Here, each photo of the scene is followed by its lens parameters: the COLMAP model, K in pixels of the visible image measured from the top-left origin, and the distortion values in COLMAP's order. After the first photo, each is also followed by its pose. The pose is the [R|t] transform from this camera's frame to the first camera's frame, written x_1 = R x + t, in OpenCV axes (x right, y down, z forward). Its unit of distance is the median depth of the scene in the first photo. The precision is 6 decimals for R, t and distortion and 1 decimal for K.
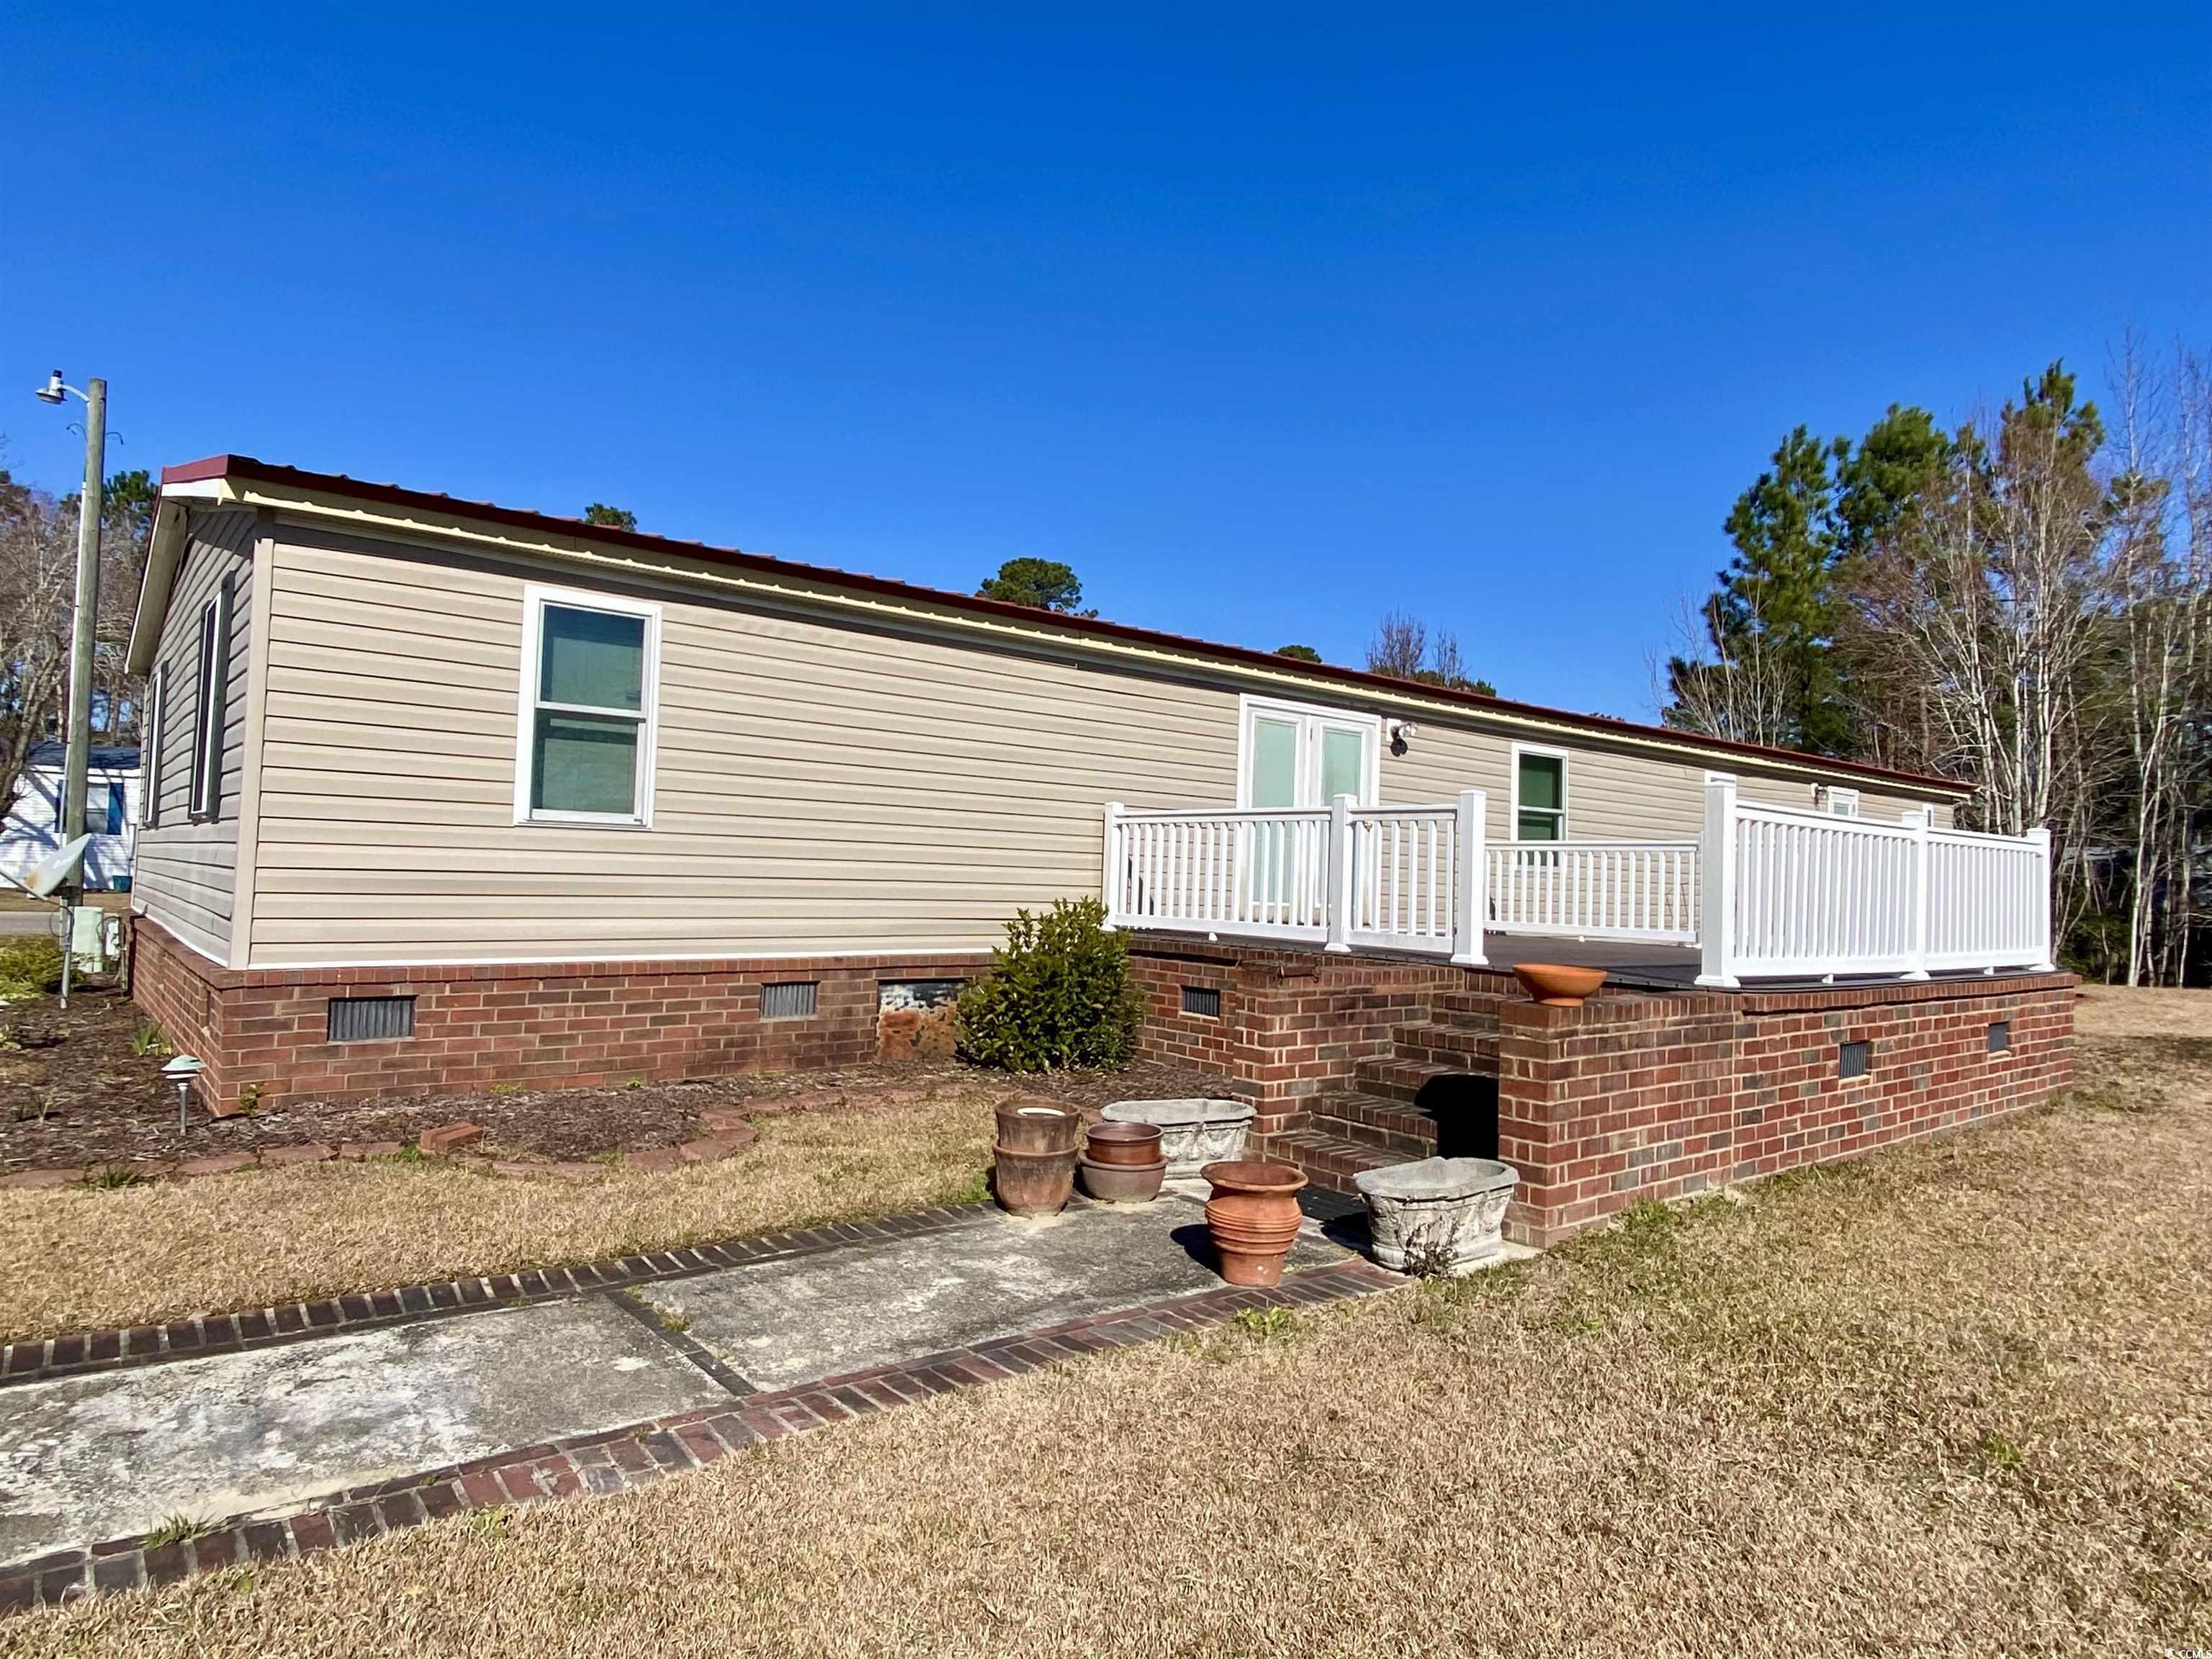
lens RADIAL K [[1287.3, 0, 1106.0], [0, 1287.3, 829.5], [0, 0, 1]] dist [0.071850, -0.073977]
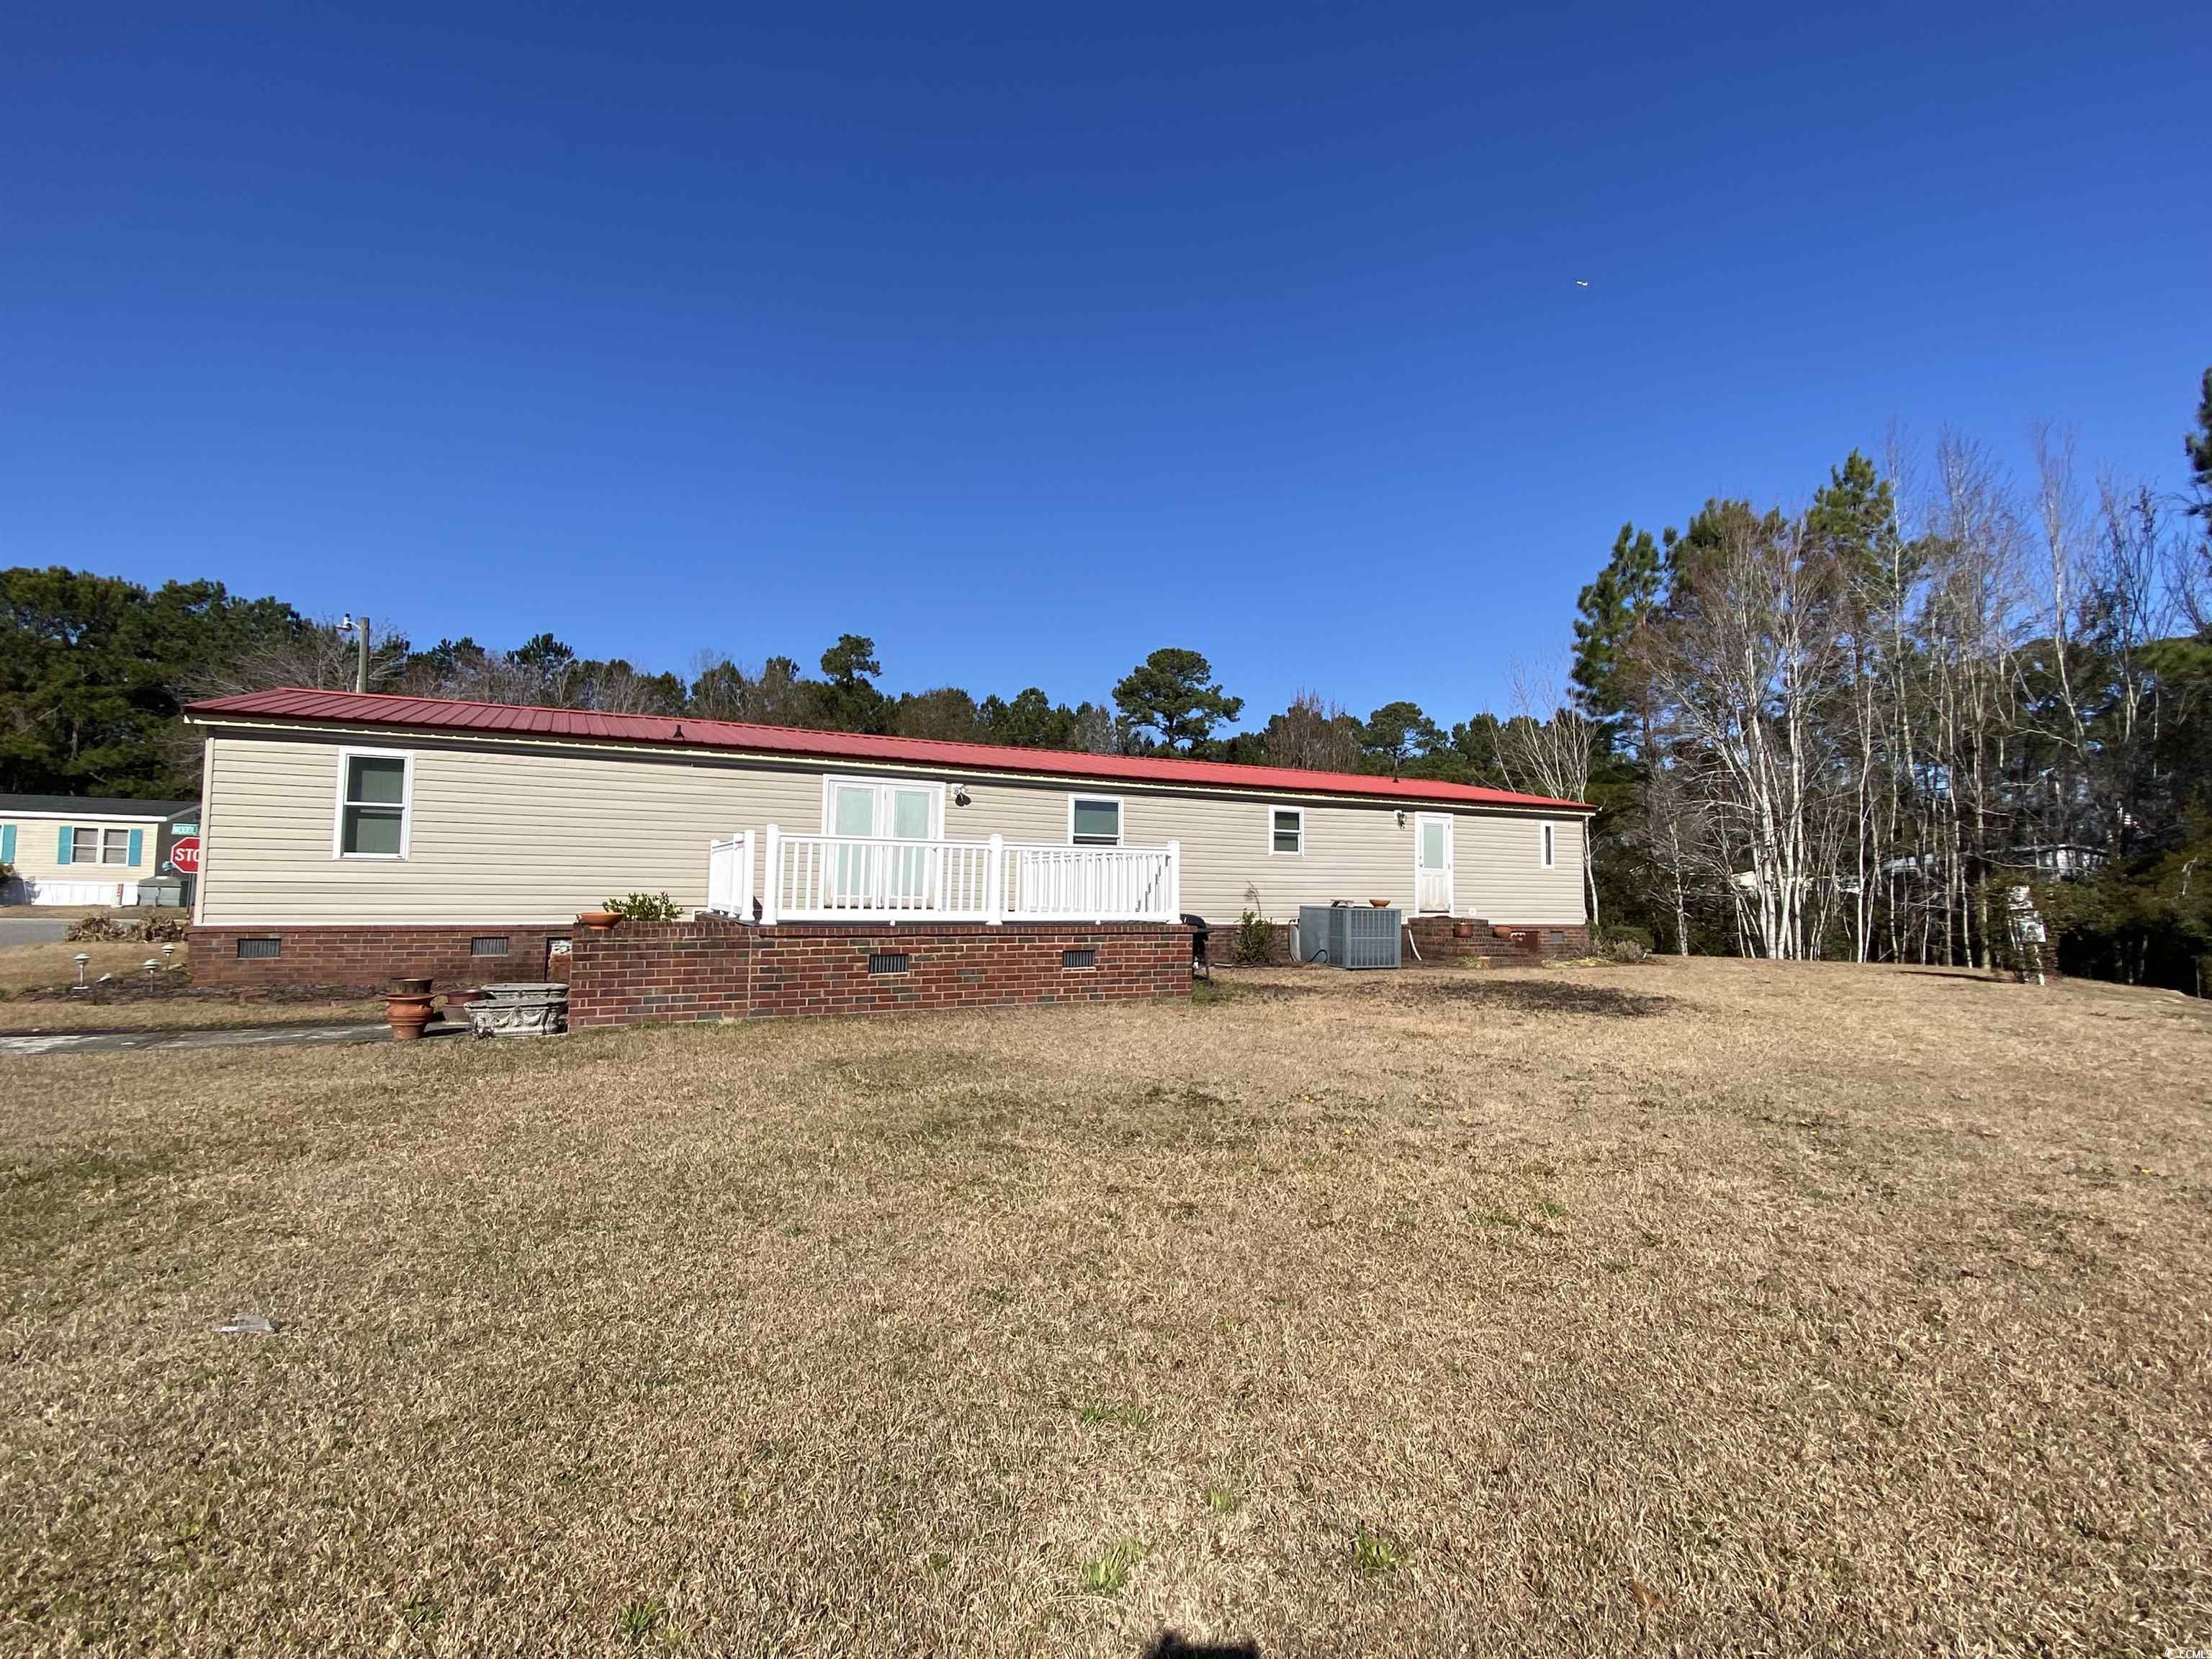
lens RADIAL K [[1031.6, 0, 1106.0], [0, 1031.6, 829.5], [0, 0, 1]] dist [0.048794, -0.050196]
pose [[0.978198, -0.029624, -0.205550, 0.898303], [0.024046, 0.999273, -0.029585, 0.021662], [0.206277, 0.023997, 0.978199, -0.325790]]
